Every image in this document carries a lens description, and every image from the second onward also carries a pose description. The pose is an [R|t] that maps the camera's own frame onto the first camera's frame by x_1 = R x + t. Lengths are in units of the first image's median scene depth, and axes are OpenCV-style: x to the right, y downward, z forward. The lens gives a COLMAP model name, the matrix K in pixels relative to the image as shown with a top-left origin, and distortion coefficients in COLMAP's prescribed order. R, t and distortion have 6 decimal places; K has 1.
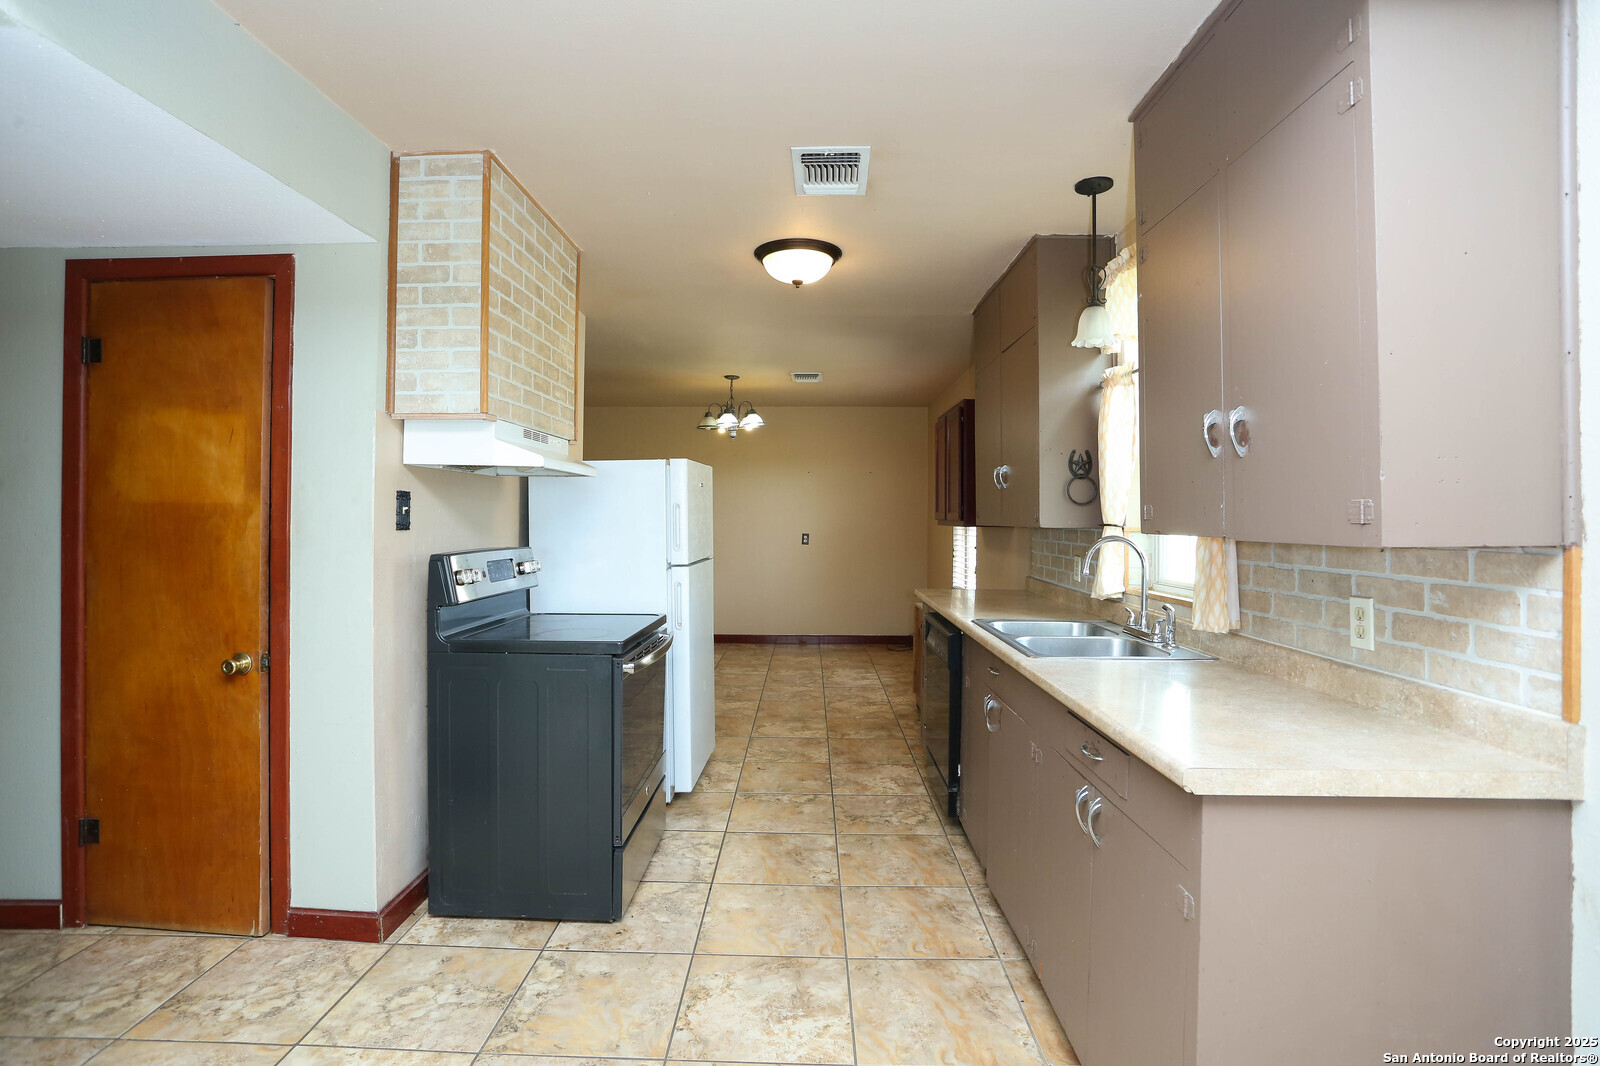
lens RADIAL K [[761.8, 0, 796.6], [0, 761.8, 523.6], [0, 0, 1]] dist [-0.002488, 0.003040]
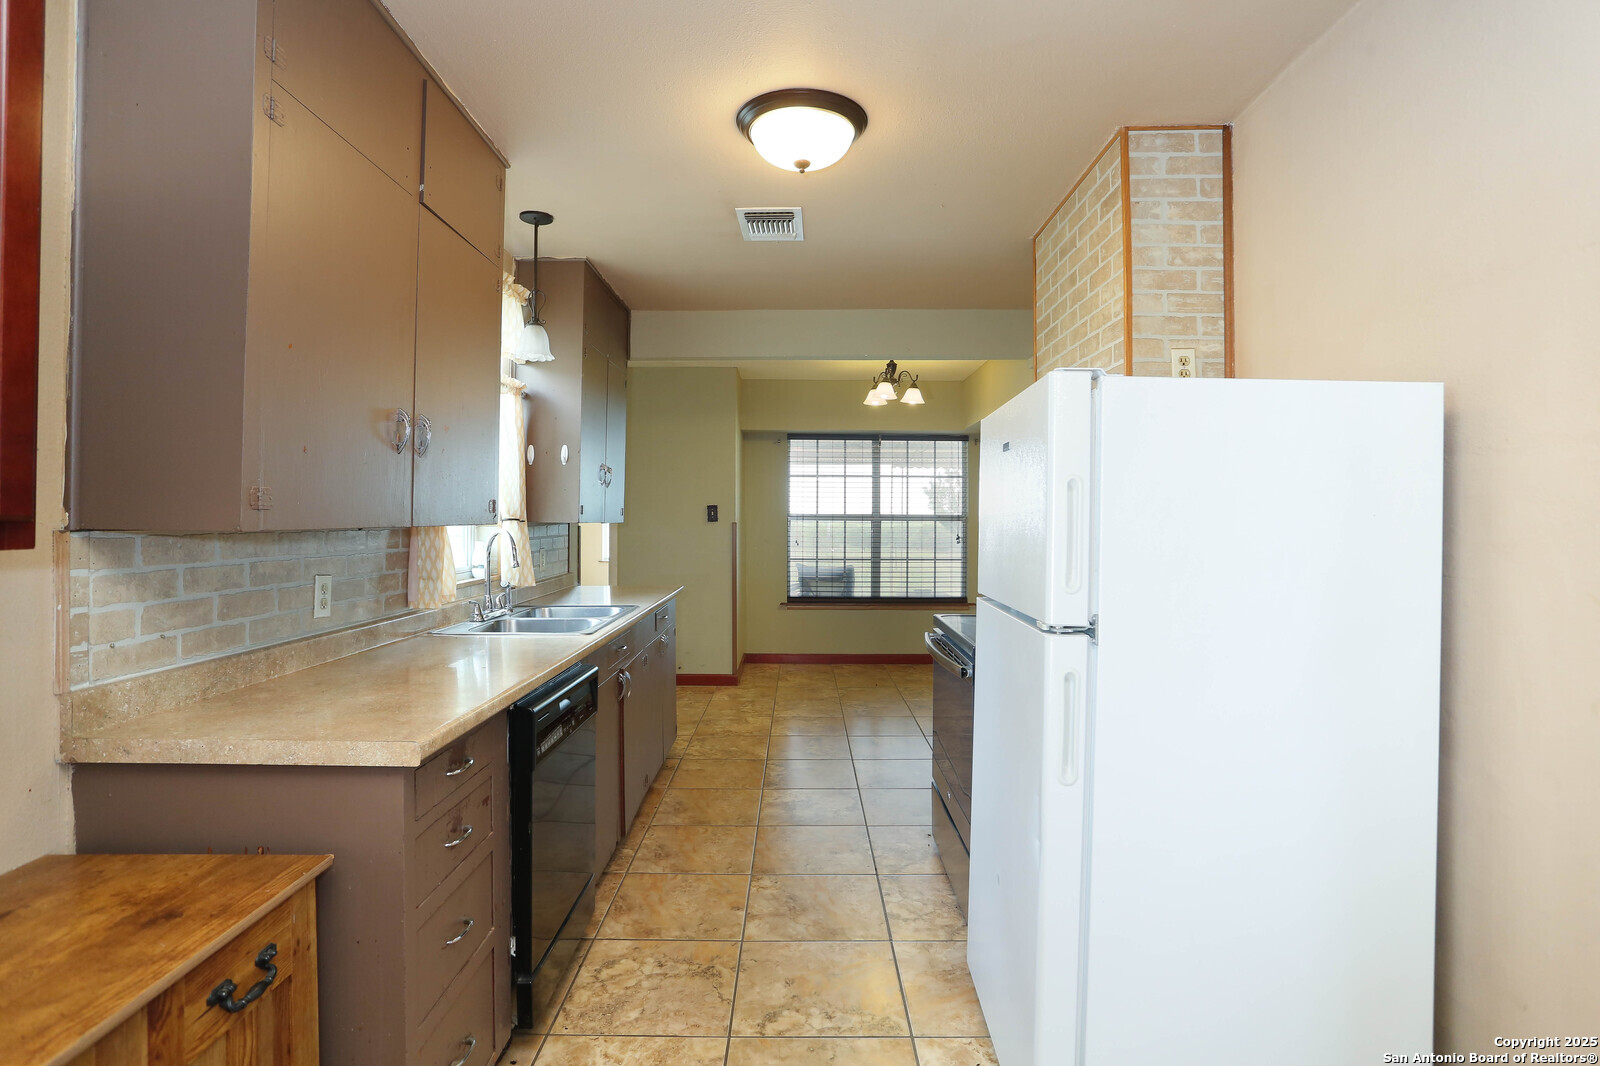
lens RADIAL K [[761.8, 0, 799.5], [0, 761.8, 522.8], [0, 0, 1]] dist [-0.002488, 0.003040]
pose [[-0.999787, -0.013655, -0.015472, 0.013549], [-0.013880, 0.999798, 0.014549, -0.011523], [0.015270, 0.014760, -0.999774, 1.828632]]
